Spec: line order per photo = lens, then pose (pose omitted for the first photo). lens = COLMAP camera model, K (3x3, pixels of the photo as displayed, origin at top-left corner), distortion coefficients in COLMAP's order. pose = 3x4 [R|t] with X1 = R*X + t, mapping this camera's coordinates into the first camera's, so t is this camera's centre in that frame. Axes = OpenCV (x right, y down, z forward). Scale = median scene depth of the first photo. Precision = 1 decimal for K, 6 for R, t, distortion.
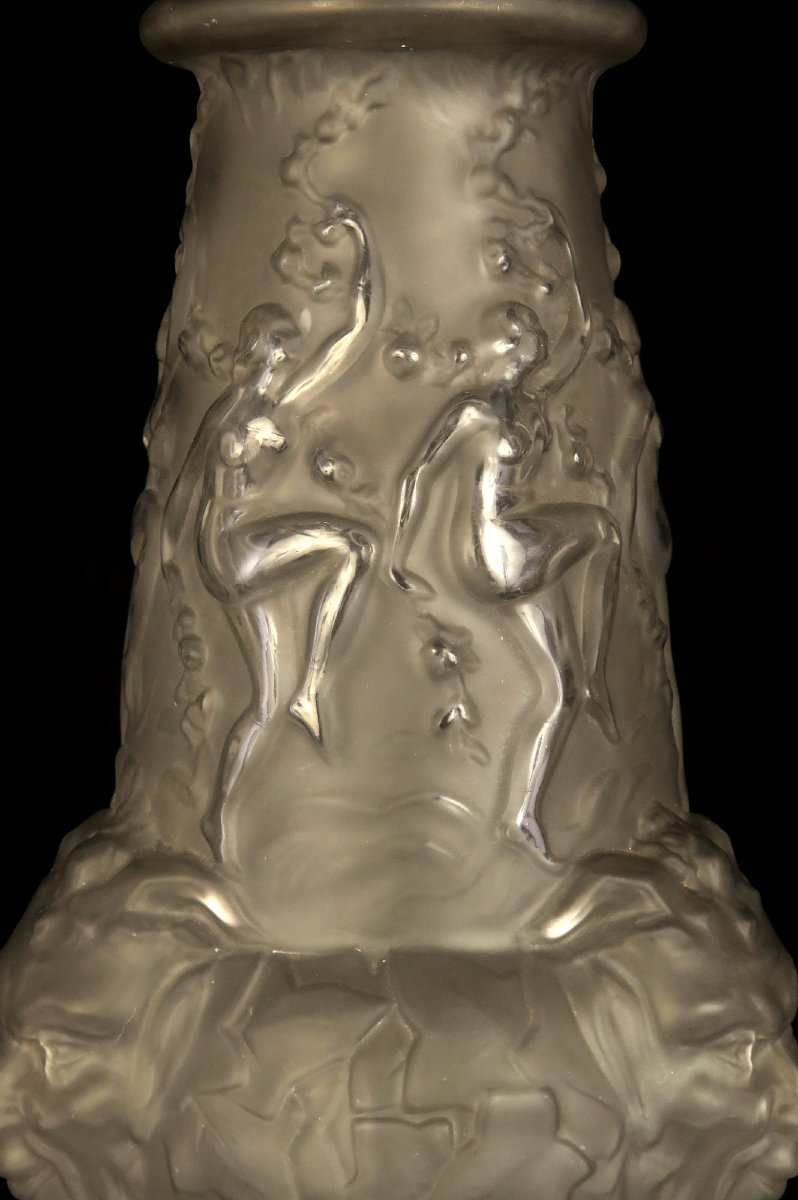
lens RADIAL K [[2444.9, 0, 403.8], [0, 2444.9, 604.5], [0, 0, 1]] dist [-0.115658, 0.000000]
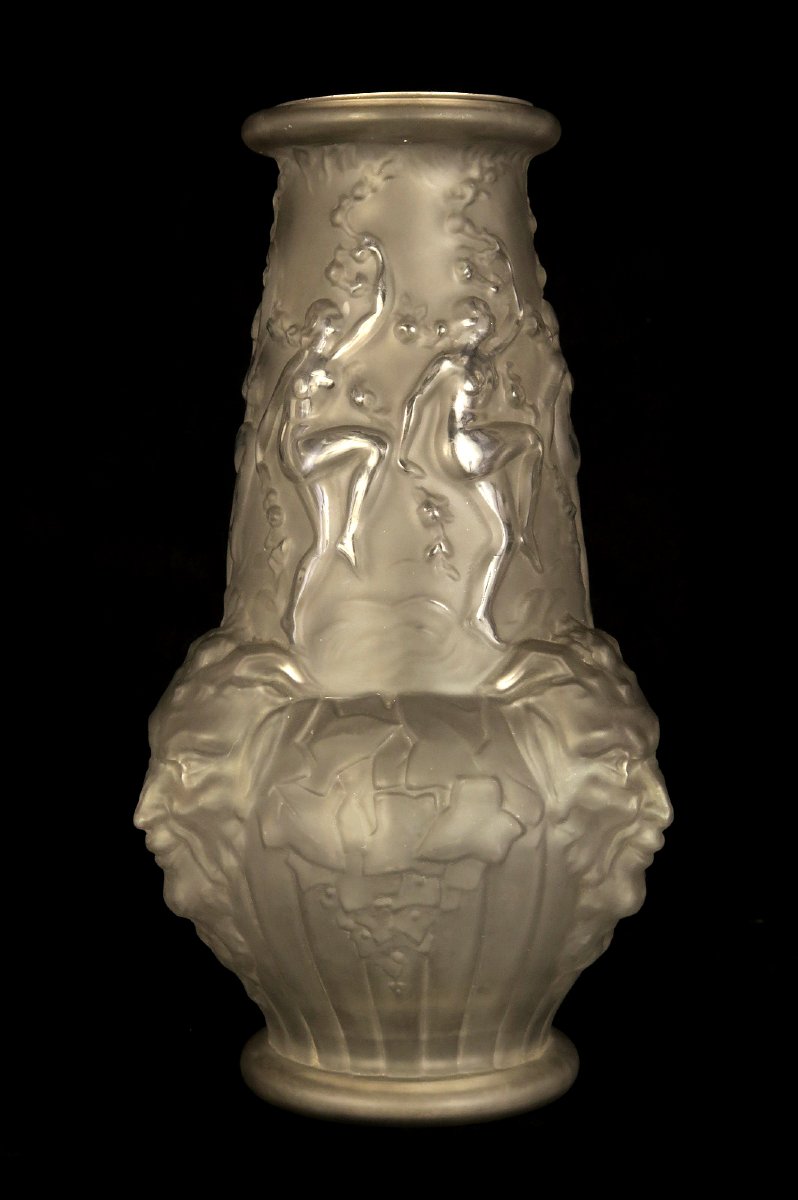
lens RADIAL K [[2444.9, 0, 404.9], [0, 2444.9, 602.2], [0, 0, 1]] dist [-0.115658, 0.000000]
pose [[0.999778, -0.002449, -0.020907, 0.032022], [0.001352, 0.998629, -0.052329, 0.161441], [0.021007, 0.052289, 0.998411, -0.600622]]
